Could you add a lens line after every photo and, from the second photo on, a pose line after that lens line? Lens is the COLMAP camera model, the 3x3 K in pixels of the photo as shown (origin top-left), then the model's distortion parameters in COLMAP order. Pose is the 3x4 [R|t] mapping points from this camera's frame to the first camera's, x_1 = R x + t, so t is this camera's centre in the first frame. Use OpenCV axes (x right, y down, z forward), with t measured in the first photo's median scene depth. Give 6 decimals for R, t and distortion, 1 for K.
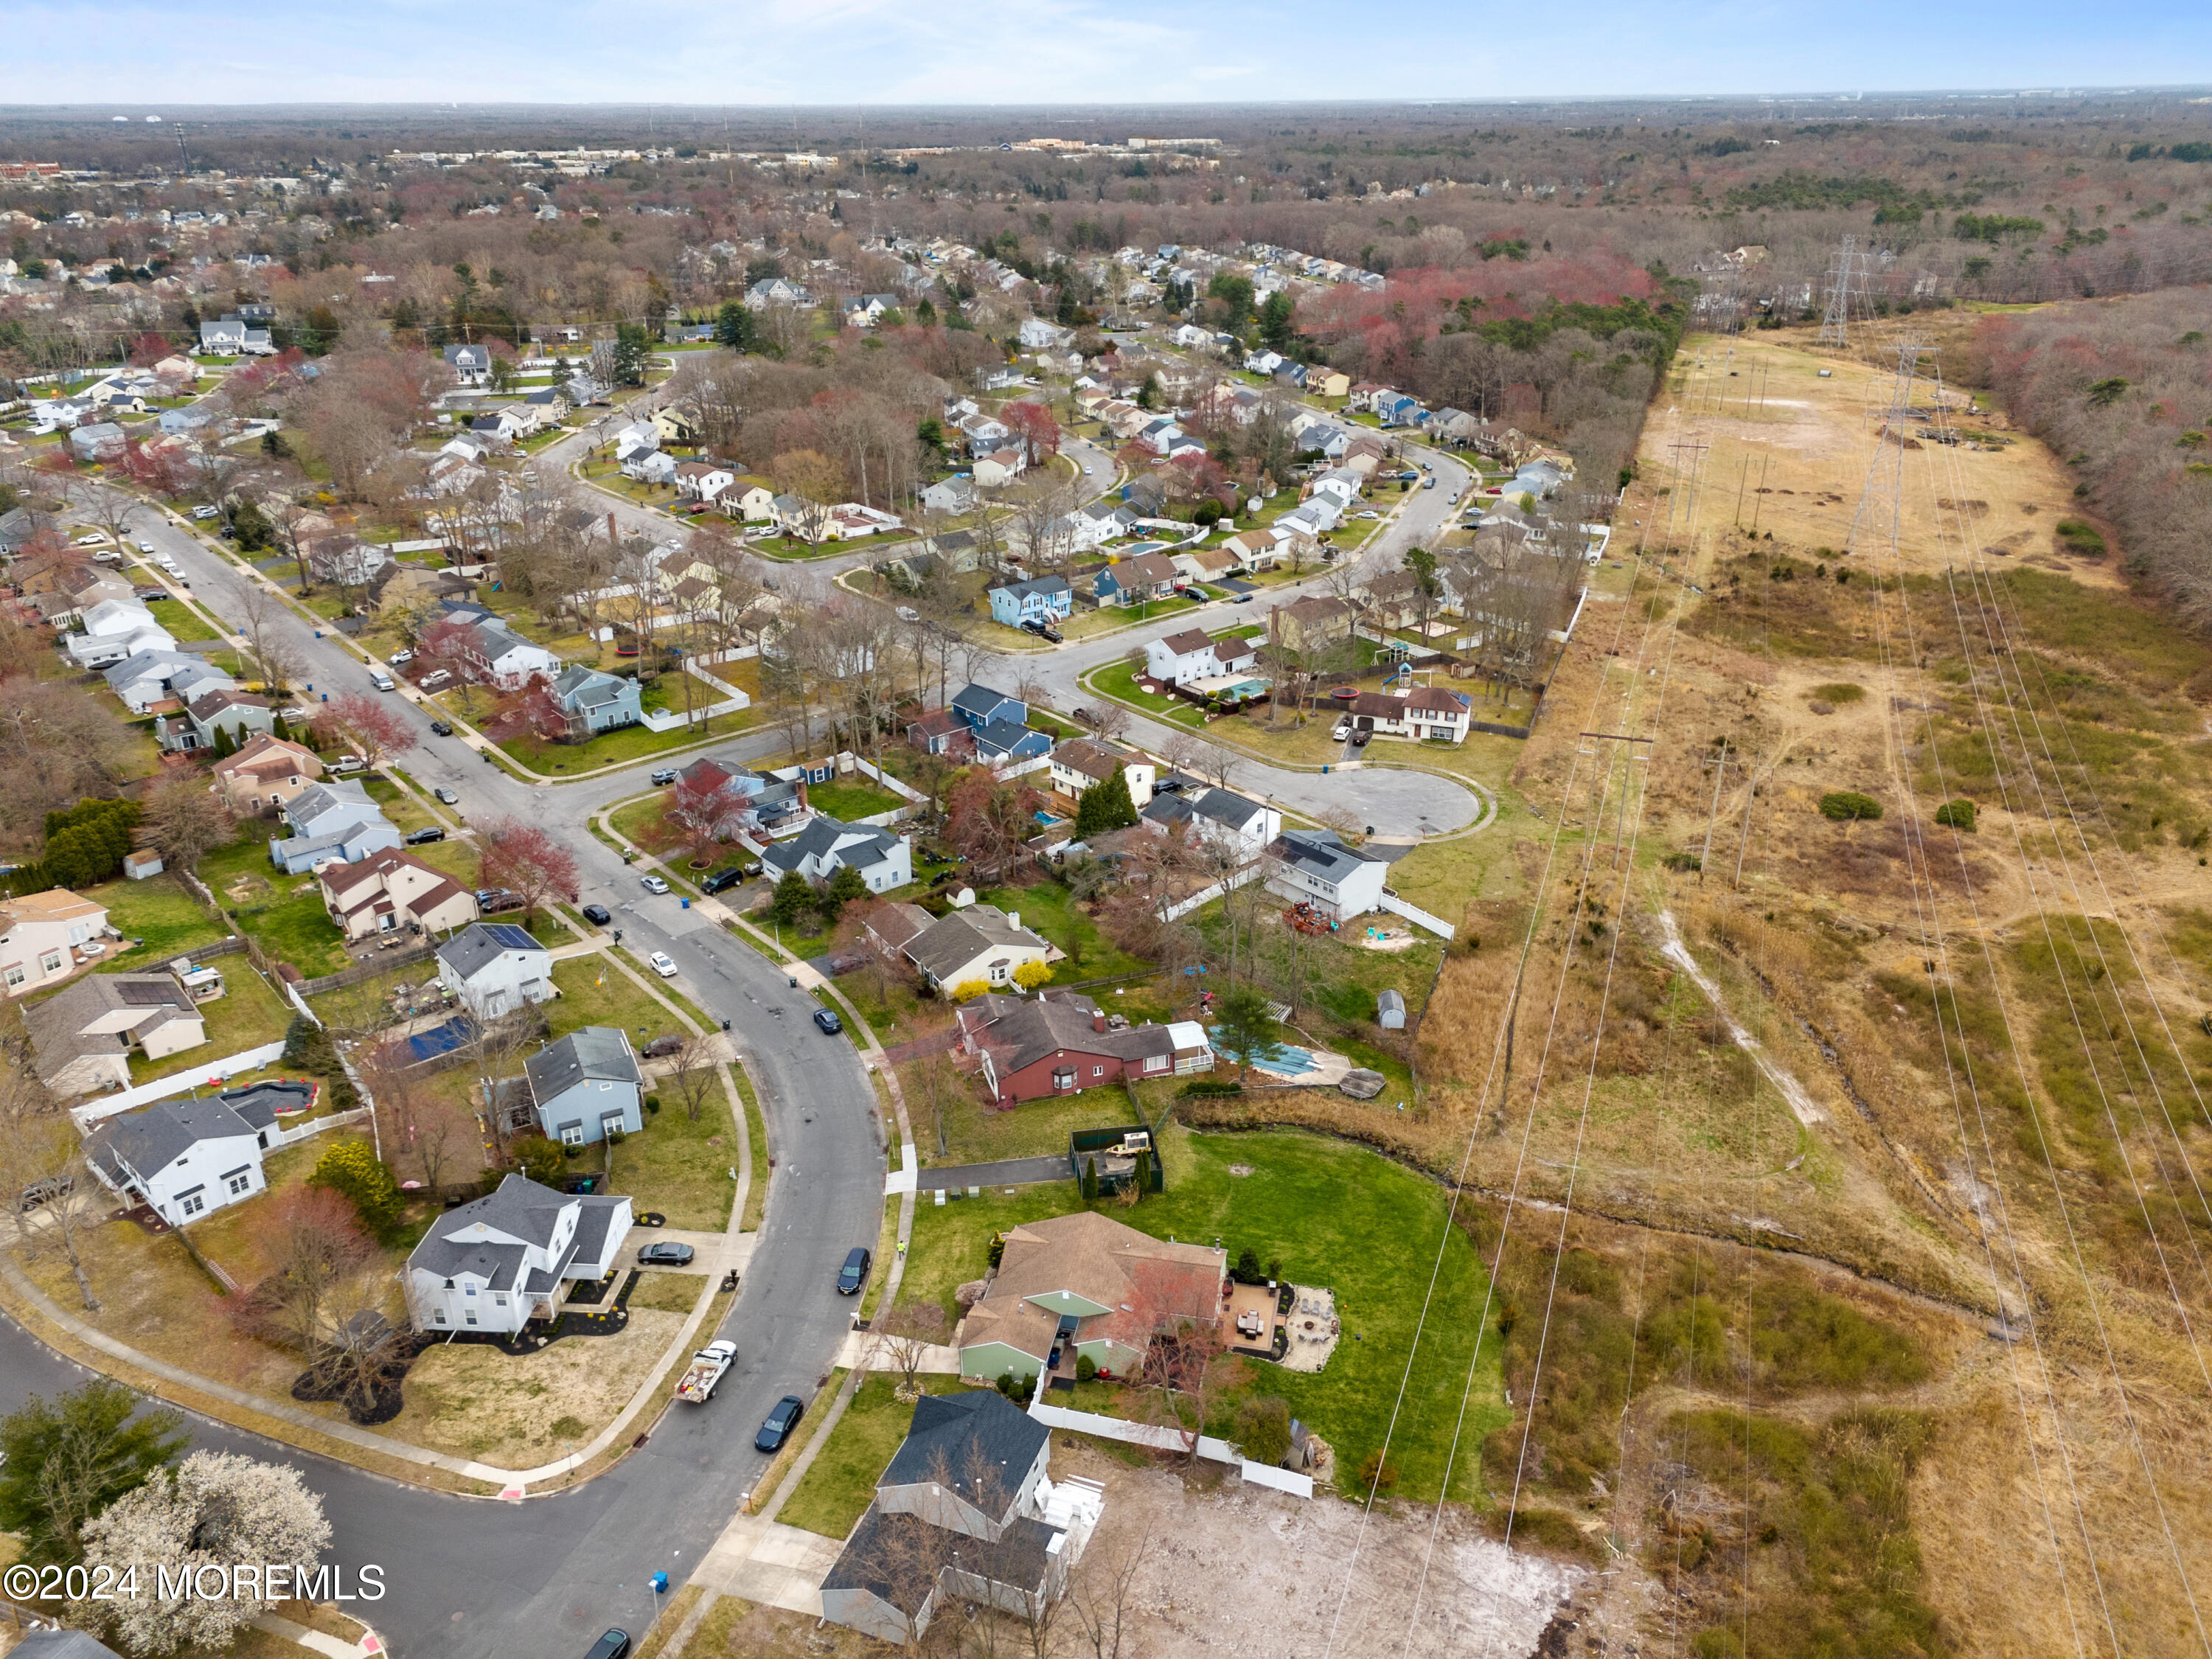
lens RADIAL K [[1593.7, 0, 1112.5], [0, 1593.7, 867.4], [0, 0, 1]] dist [0.074499, -0.058130]
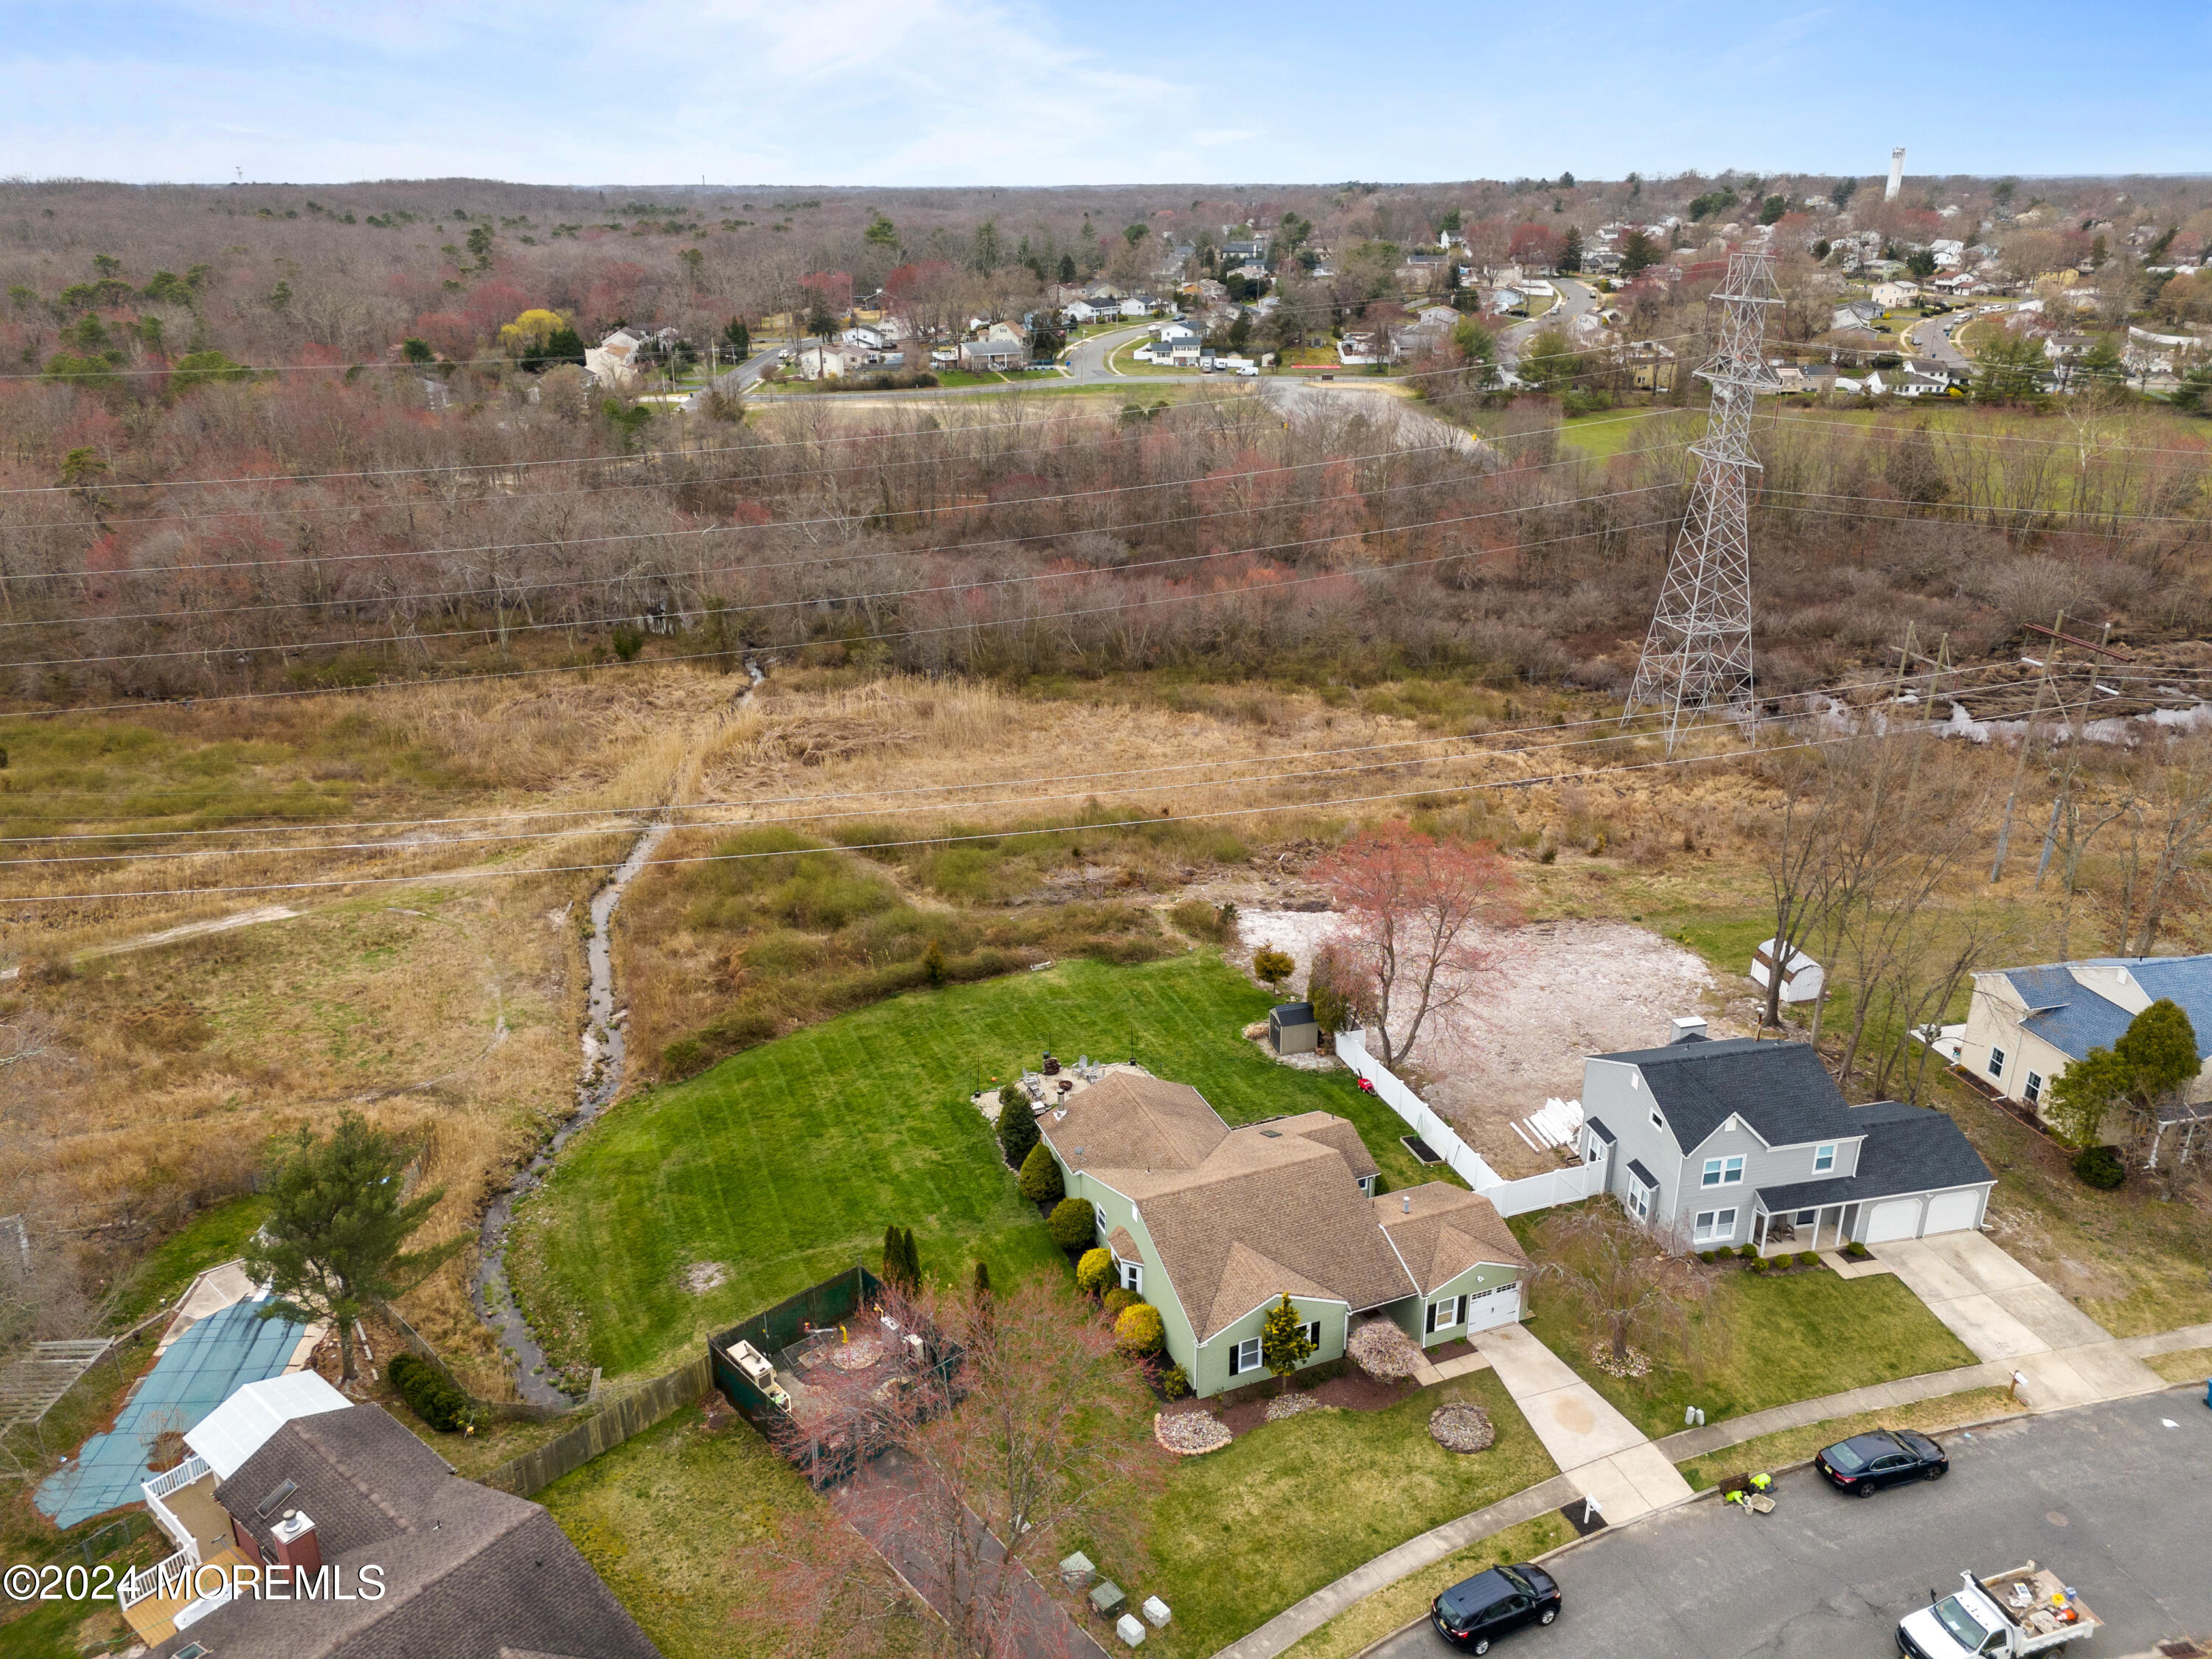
lens RADIAL K [[1603.5, 0, 1113.0], [0, 1603.5, 858.8], [0, 0, 1]] dist [0.082380, -0.076030]
pose [[-0.549009, -0.313045, 0.774979, -0.300576], [0.368692, 0.741422, 0.560678, -0.122875], [-0.750104, 0.593546, -0.291630, 0.889598]]
